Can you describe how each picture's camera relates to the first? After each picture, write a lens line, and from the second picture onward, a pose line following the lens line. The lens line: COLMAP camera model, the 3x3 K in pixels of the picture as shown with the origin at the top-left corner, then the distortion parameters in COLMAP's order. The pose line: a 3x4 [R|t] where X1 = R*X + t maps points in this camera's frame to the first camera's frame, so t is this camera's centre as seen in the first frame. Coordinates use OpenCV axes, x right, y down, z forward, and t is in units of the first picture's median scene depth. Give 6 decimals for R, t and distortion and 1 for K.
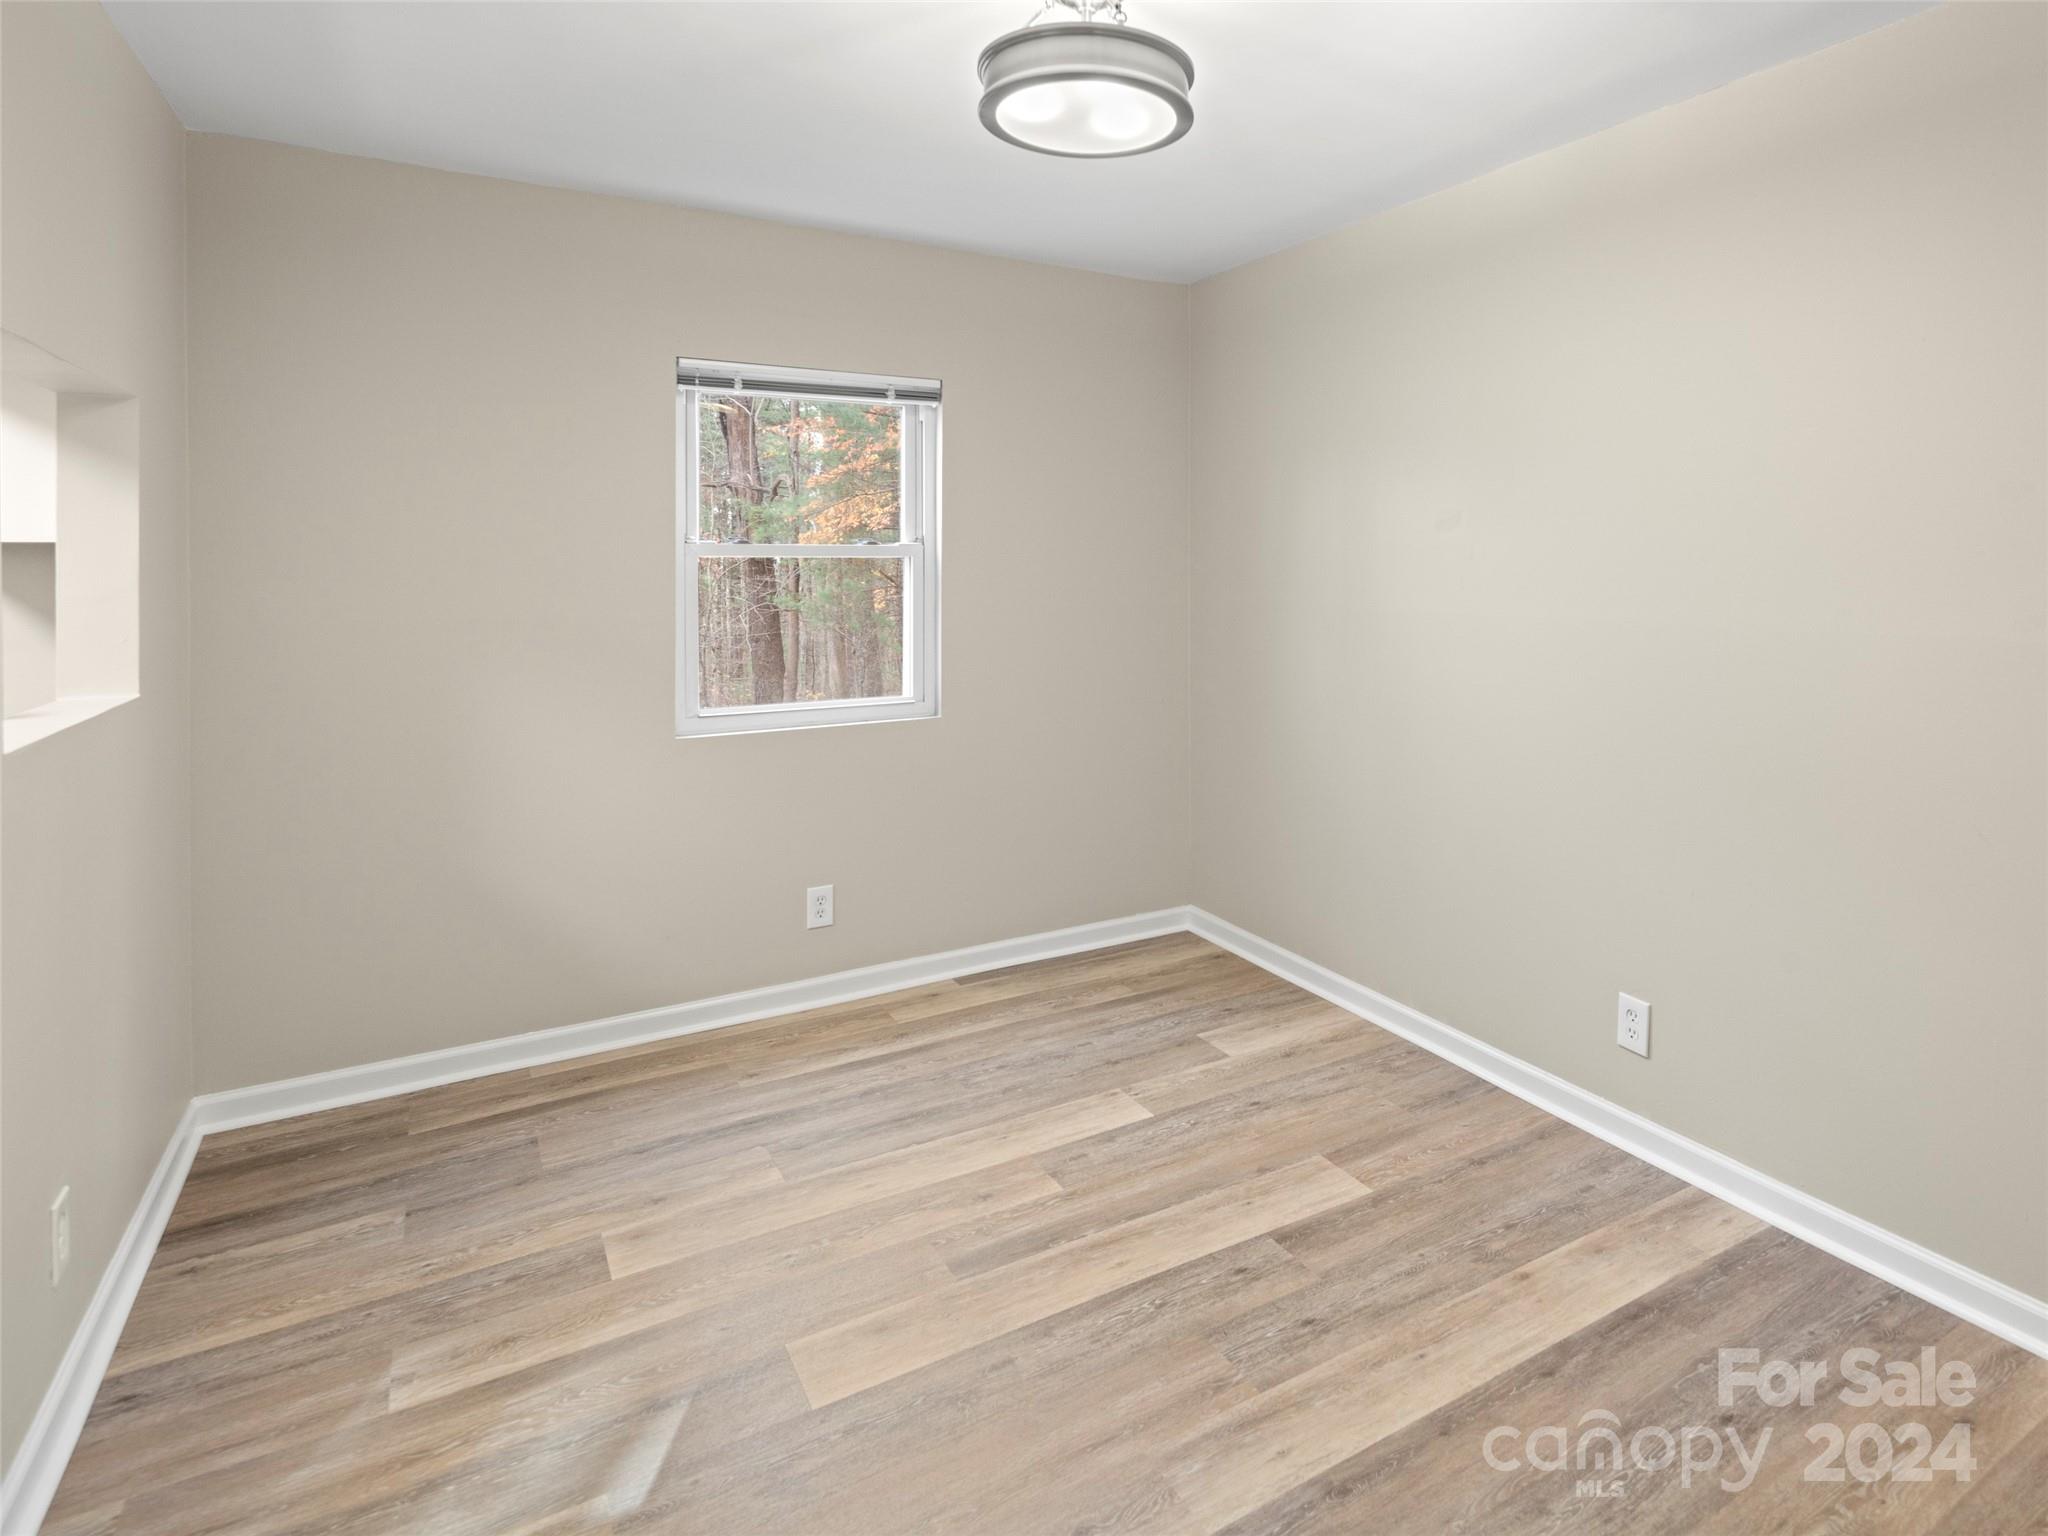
lens RADIAL K [[1121.5, 0, 1157.4], [0, 1121.5, 581.3], [0, 0, 1]] dist [0.009401, -0.007177]
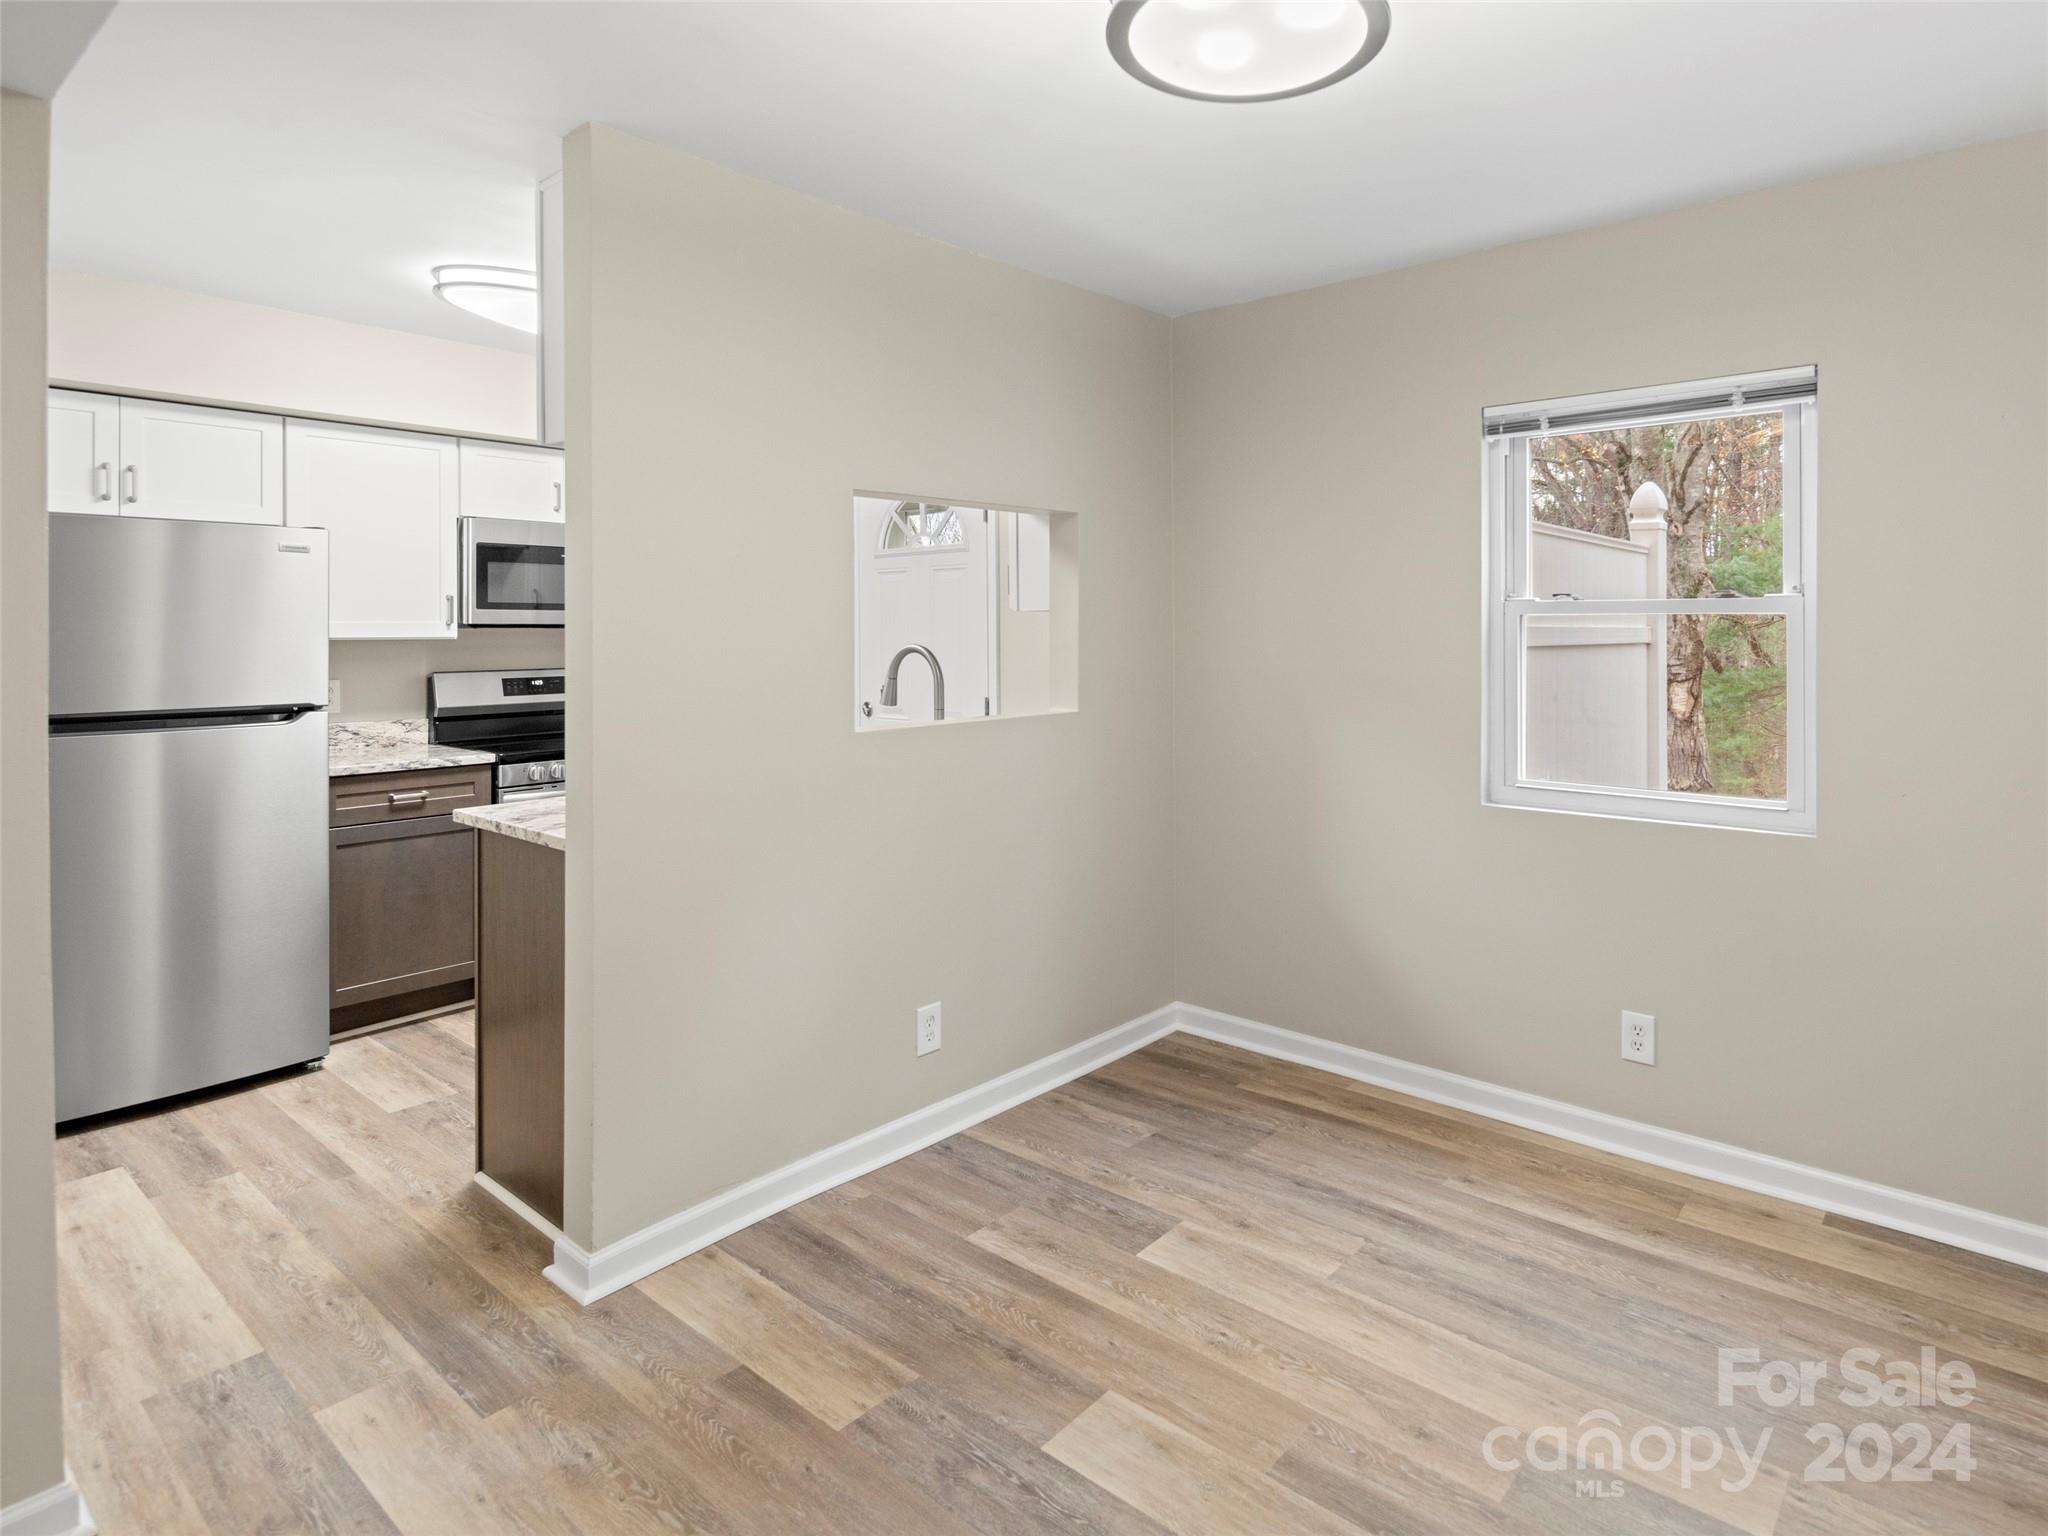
lens RADIAL K [[1121.5, 0, 1152.0], [0, 1121.5, 628.2], [0, 0, 1]] dist [0.009401, -0.007177]
pose [[0.337080, 0.004153, -0.941467, 0.545778], [-0.011852, 0.999930, 0.000167, -0.010772], [0.941401, 0.011102, 0.337106, 0.584377]]
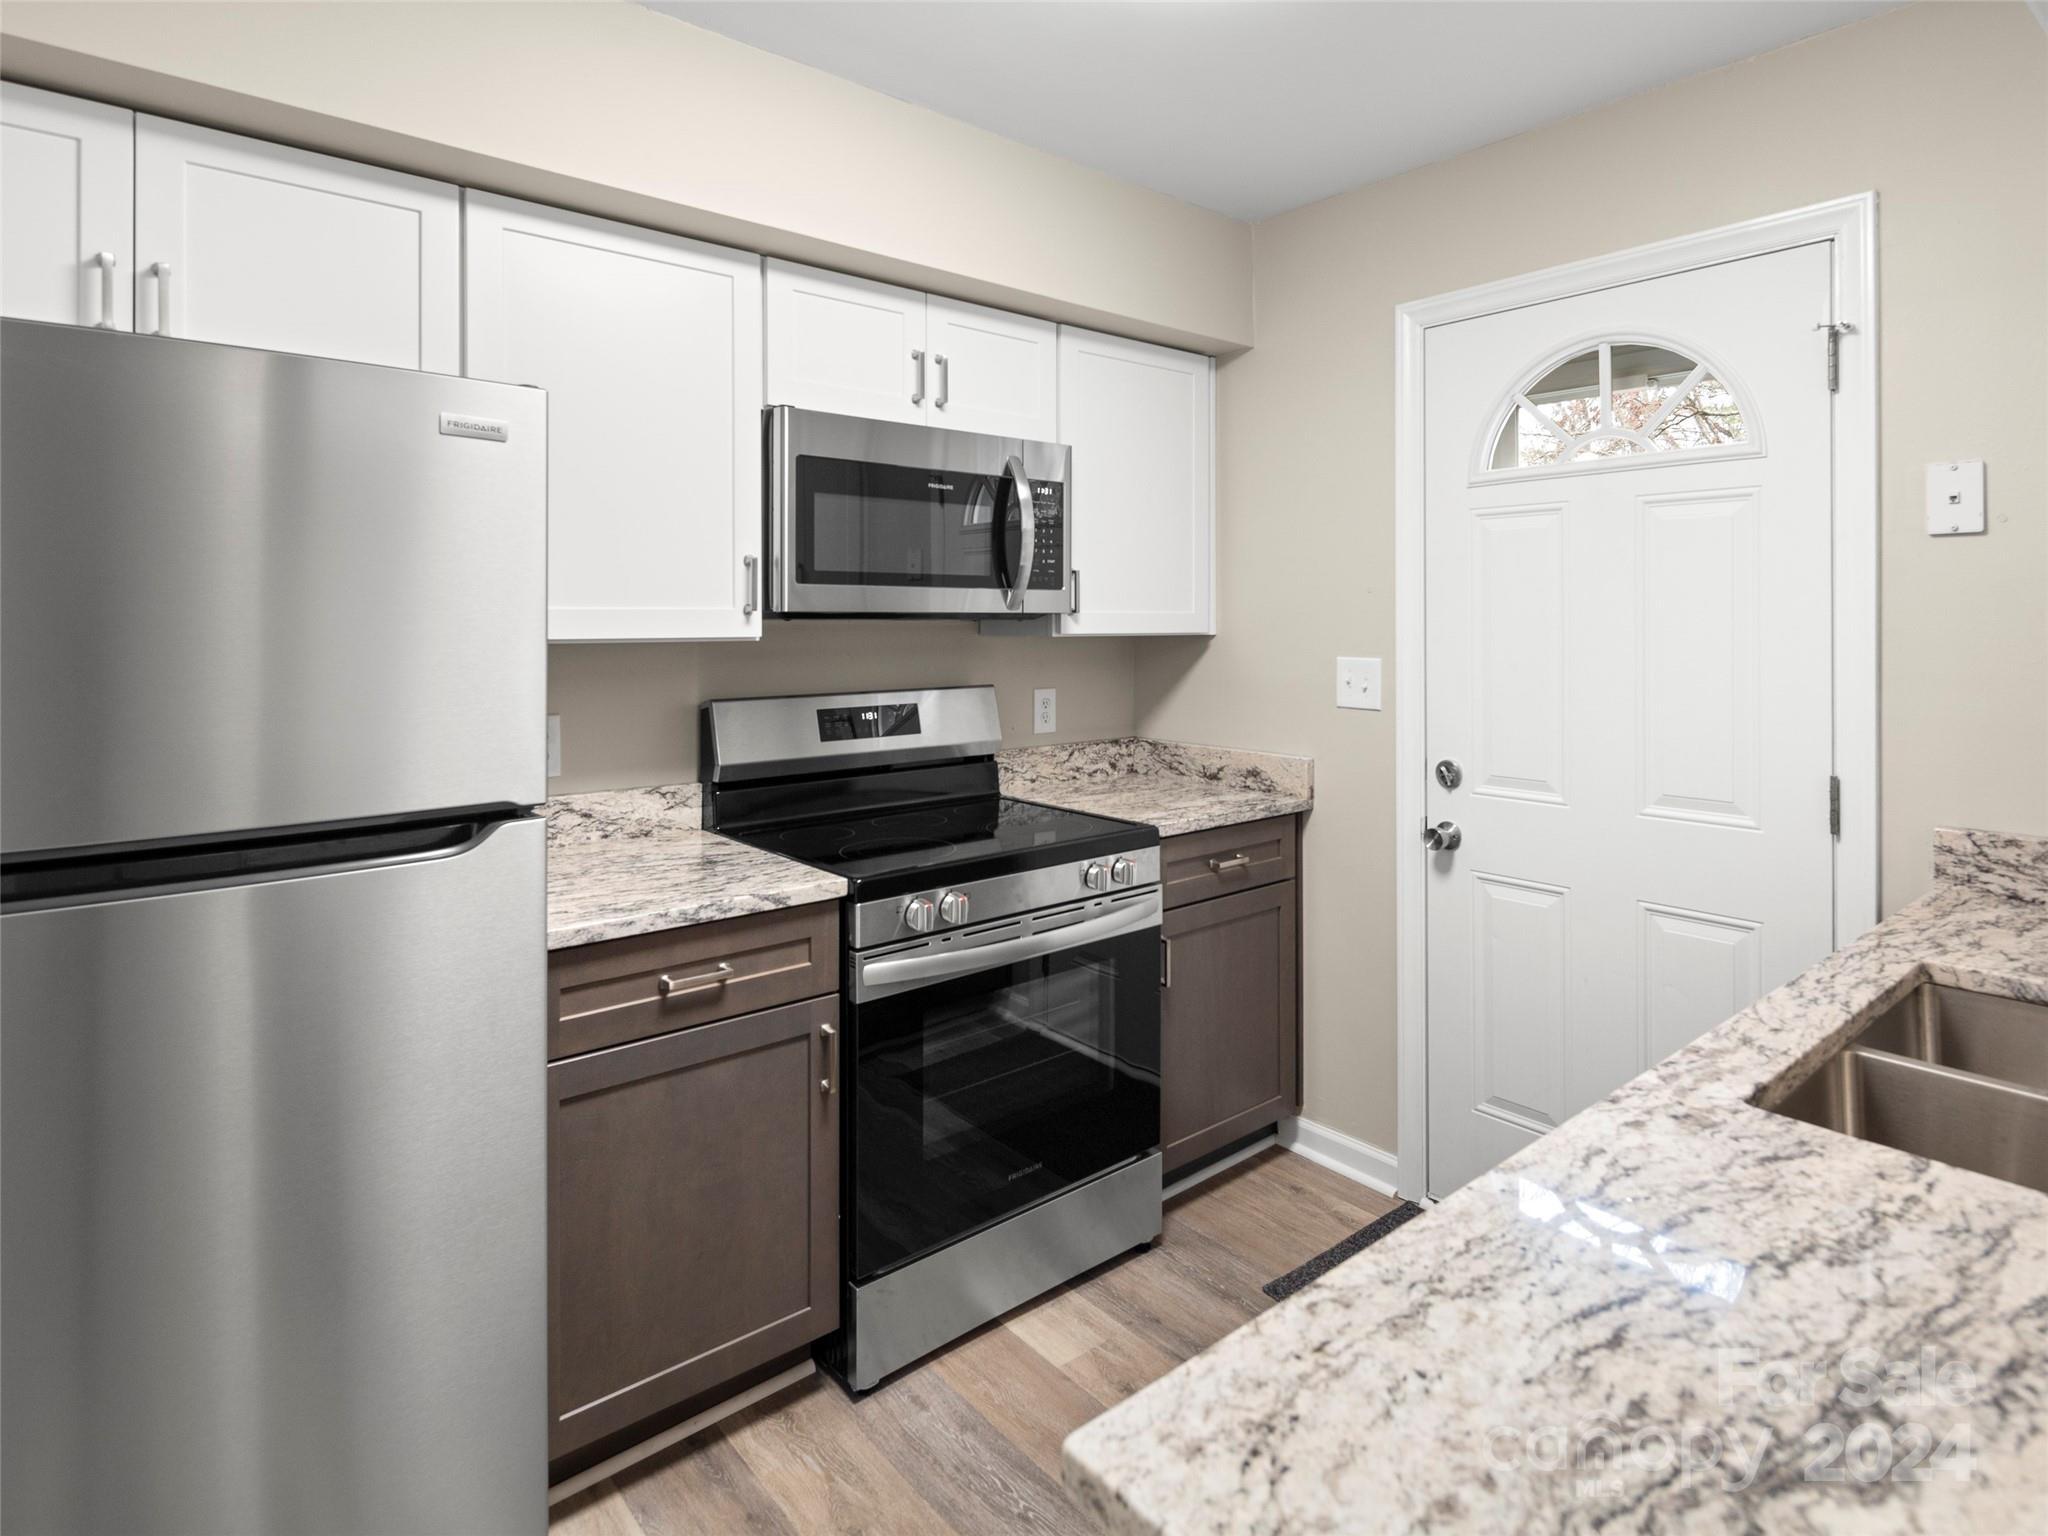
lens RADIAL K [[1121.5, 0, 1052.2], [0, 1121.5, 619.7], [0, 0, 1]] dist [0.009401, -0.007177]
pose [[0.145666, 0.010197, -0.989281, -0.587353], [-0.014078, 0.999867, 0.008234, -0.008754], [0.989234, 0.012728, 0.145790, 0.239872]]
